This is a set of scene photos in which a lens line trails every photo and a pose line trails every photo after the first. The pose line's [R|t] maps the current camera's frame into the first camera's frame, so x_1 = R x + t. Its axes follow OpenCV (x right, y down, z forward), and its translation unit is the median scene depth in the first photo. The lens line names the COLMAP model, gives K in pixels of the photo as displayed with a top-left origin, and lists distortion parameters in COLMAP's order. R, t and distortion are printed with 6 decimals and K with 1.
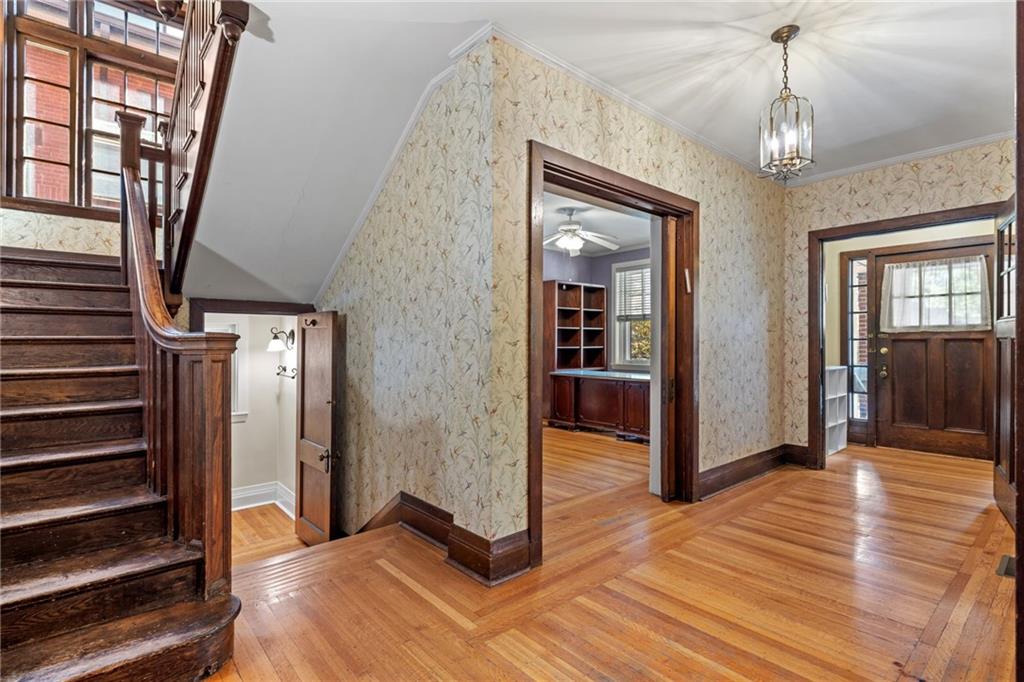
lens RADIAL K [[486.9, 0, 511.9], [0, 486.9, 343.0], [0, 0, 1]] dist [-0.000840, 0.000079]
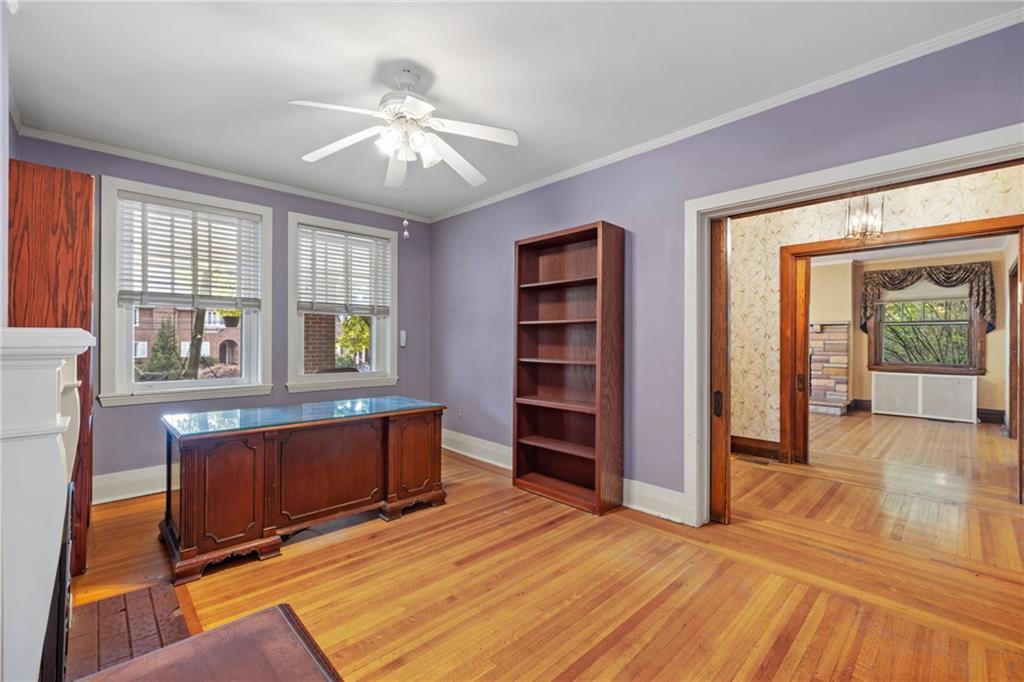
lens RADIAL K [[435.7, 0, 512.0], [0, 435.7, 341.0], [0, 0, 1]] dist [-0.000818, -0.000151]
pose [[-0.045466, -0.001177, 0.998965, -0.230259], [-0.004583, 0.999989, 0.000970, -0.009903], [-0.998955, -0.004535, -0.045470, 0.672705]]
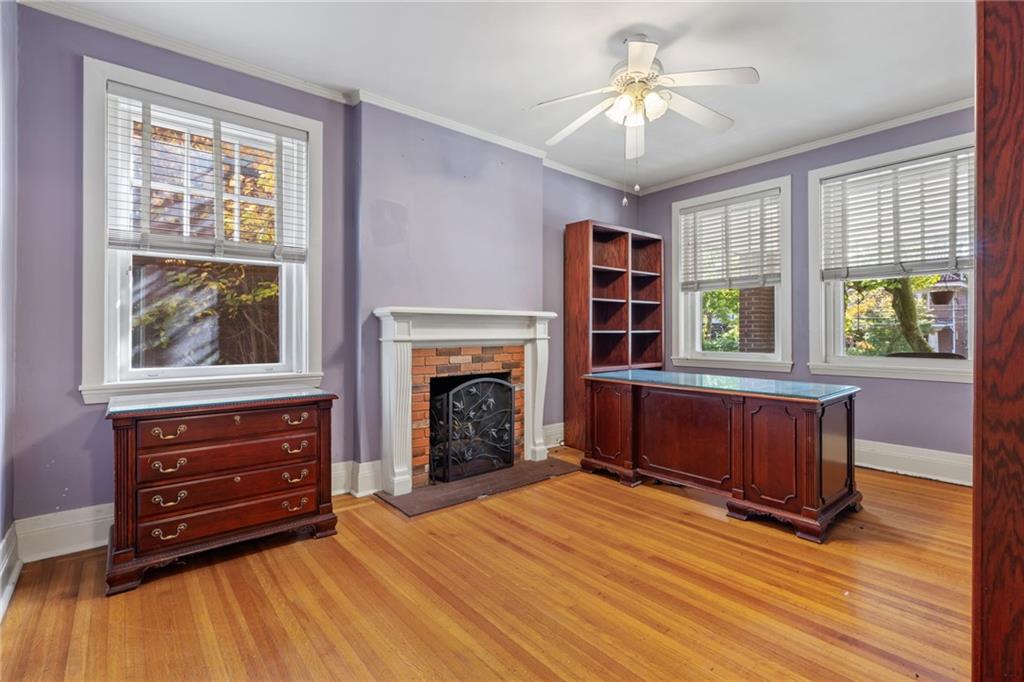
lens RADIAL K [[464.9, 0, 511.9], [0, 464.9, 331.0], [0, 0, 1]] dist [-0.000608, -0.000068]
pose [[0.999770, -0.004135, -0.021024, 0.004973], [0.004130, 0.999991, -0.000272, 0.007959], [0.021024, 0.000185, 0.999779, 0.399009]]
